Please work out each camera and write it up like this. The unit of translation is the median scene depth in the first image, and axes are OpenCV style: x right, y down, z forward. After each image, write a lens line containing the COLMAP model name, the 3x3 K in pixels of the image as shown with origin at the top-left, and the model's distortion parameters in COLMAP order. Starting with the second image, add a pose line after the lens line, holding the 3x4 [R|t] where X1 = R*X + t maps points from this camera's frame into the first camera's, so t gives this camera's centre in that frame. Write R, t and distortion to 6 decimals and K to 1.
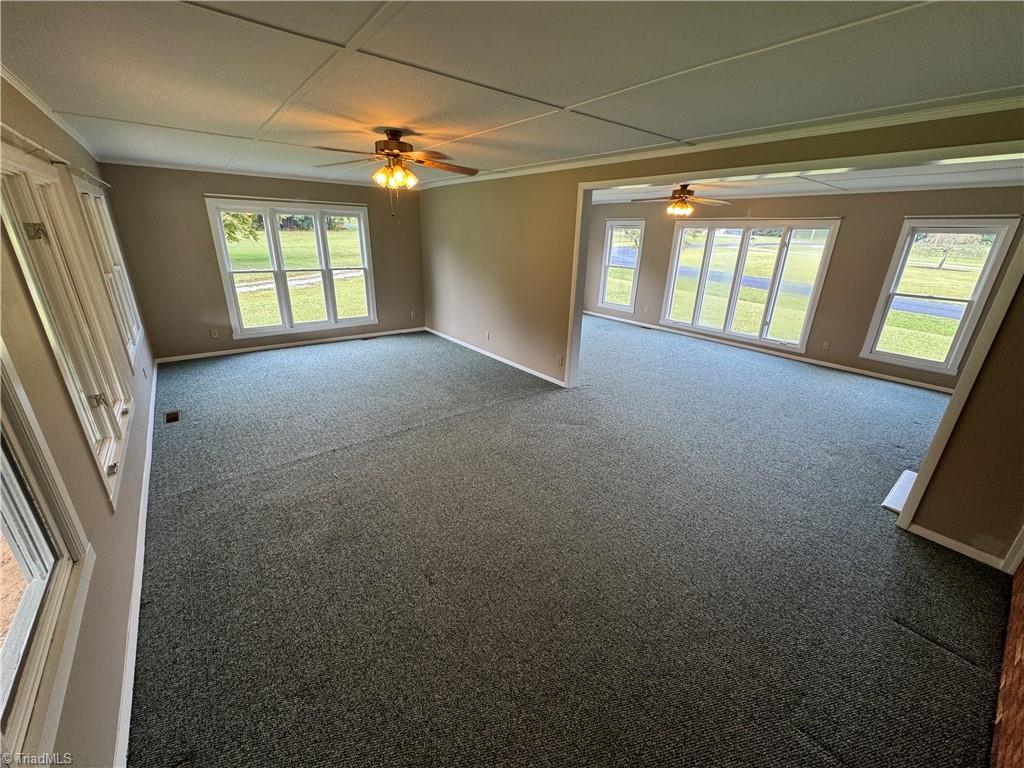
lens RADIAL K [[407.8, 0, 512.0], [0, 407.8, 384.0], [0, 0, 1]] dist [-0.000378, -0.000060]
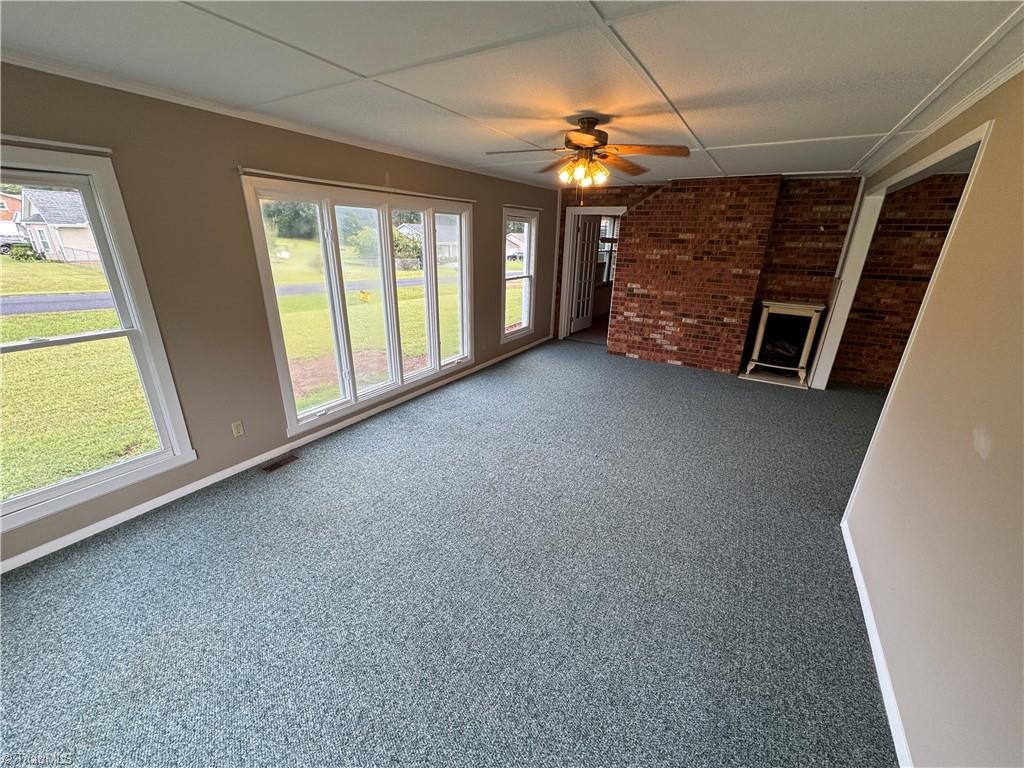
lens RADIAL K [[407.8, 0, 512.0], [0, 407.8, 384.0], [0, 0, 1]] dist [-0.000378, -0.000060]
pose [[-0.350708, -0.352288, 0.867697, -0.063290], [0.296110, 0.837295, 0.459627, -0.398810], [-0.888438, 0.418128, -0.189330, 1.092246]]
